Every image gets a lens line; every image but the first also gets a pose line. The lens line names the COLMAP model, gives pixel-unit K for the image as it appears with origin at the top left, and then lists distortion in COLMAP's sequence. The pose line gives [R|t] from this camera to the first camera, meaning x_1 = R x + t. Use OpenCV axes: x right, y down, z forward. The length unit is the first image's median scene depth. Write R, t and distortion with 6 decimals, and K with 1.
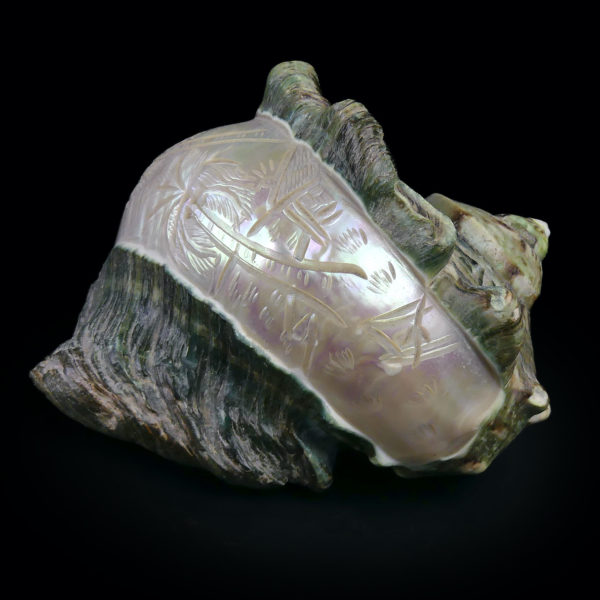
lens RADIAL K [[1822.1, 0, 300.0], [0, 1822.1, 300.0], [0, 0, 1]] dist [-0.112760, -1.575342]
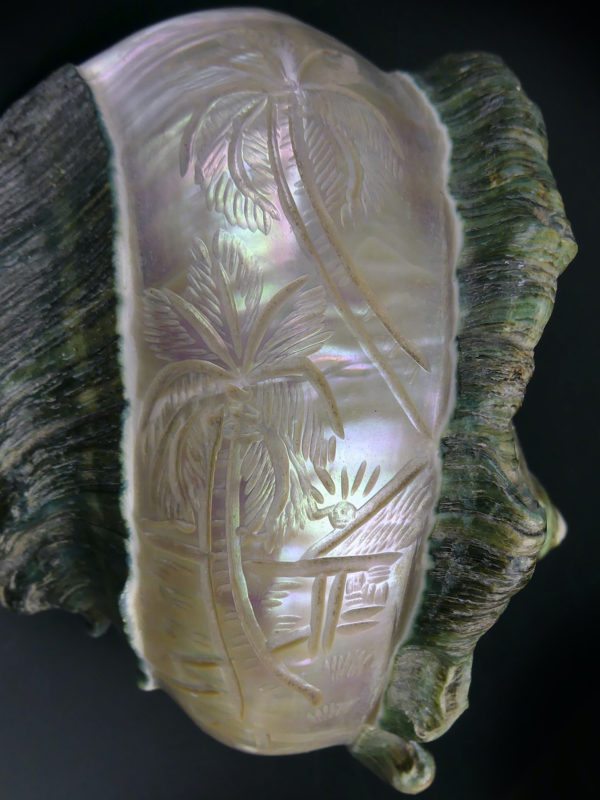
lens RADIAL K [[1278.5, 0, 300.1], [0, 1278.5, 380.5], [0, 0, 1]] dist [-0.096258, -0.031752]
pose [[0.661909, 0.540993, 0.518848, -0.262332], [-0.742383, 0.377415, 0.553556, -0.298502], [0.103649, -0.751588, 0.651439, 0.771029]]
